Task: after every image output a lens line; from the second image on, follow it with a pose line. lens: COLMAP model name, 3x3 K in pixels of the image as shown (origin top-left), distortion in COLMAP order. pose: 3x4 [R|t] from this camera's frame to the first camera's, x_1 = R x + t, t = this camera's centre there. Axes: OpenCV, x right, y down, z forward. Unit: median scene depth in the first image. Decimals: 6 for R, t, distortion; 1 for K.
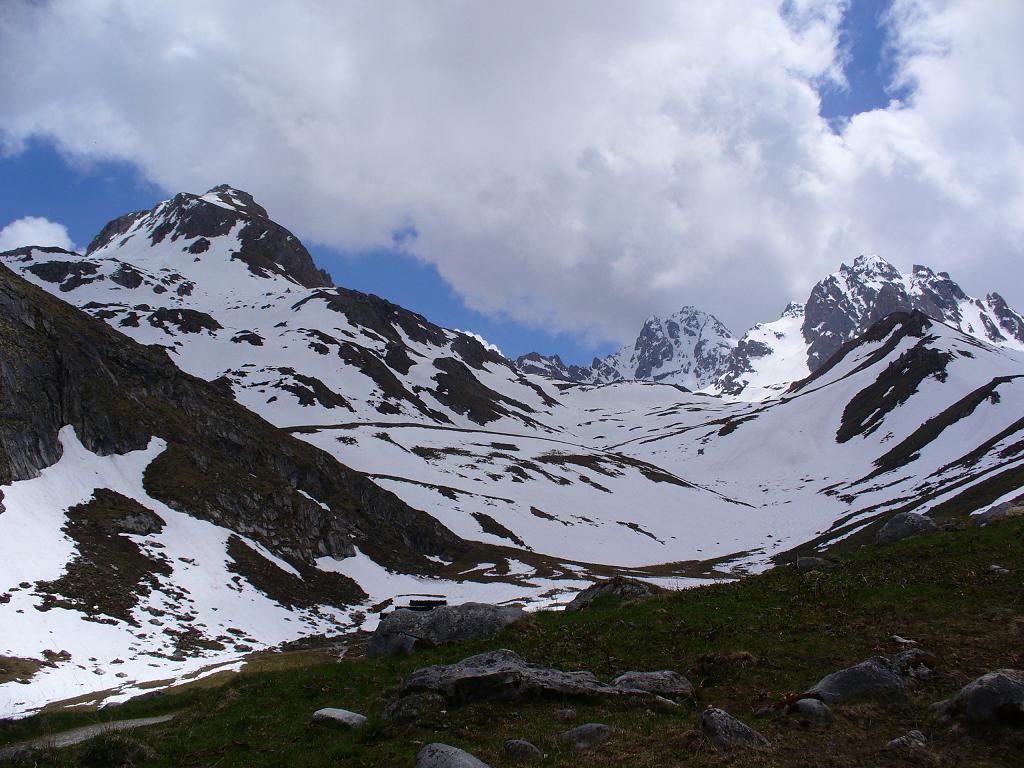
lens RADIAL K [[1164.9, 0, 512.0], [0, 1164.9, 384.0], [0, 0, 1]] dist [-0.282203, 0.421413]
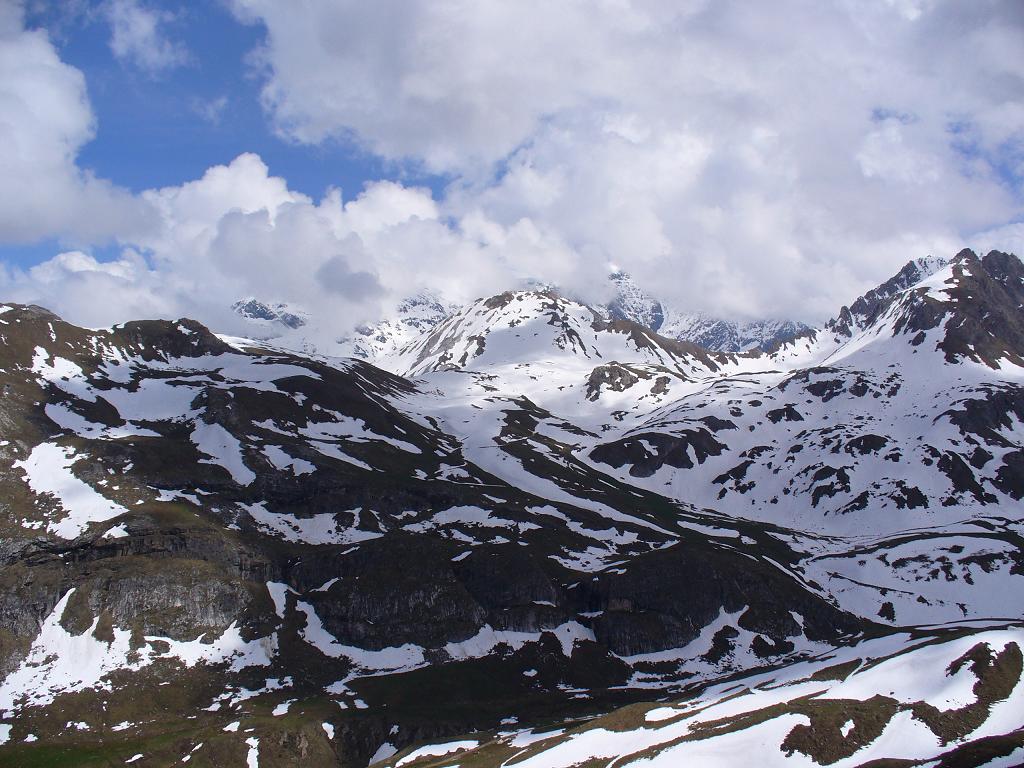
lens RADIAL K [[1164.9, 0, 512.0], [0, 1164.9, 384.0], [0, 0, 1]] dist [-0.282203, 0.421413]
pose [[0.700936, -0.023322, -0.712843, 0.565617], [0.123877, 0.988255, 0.089475, -0.336941], [0.702384, -0.151021, 0.695593, -0.639522]]
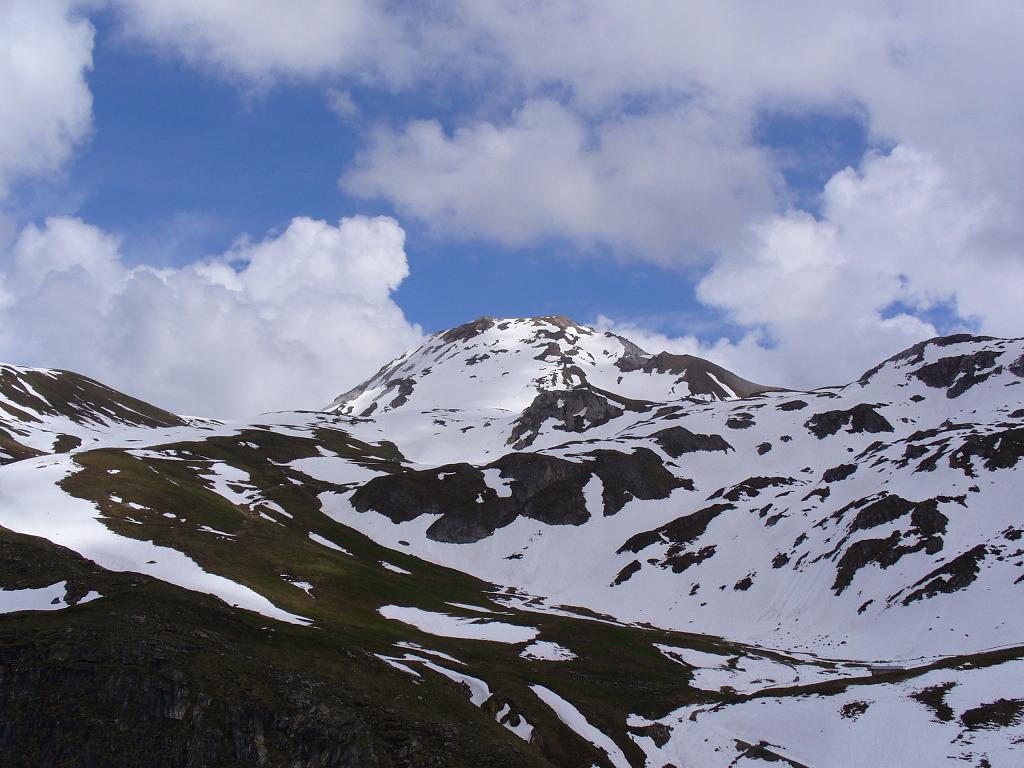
lens RADIAL K [[1506.4, 0, 512.0], [0, 1506.4, 384.0], [0, 0, 1]] dist [-0.138023, 0.088108]
pose [[0.579239, -0.135032, -0.803896, 0.269459], [0.138024, 0.988191, -0.066537, -0.063982], [0.803387, -0.072417, 0.591037, 0.122486]]
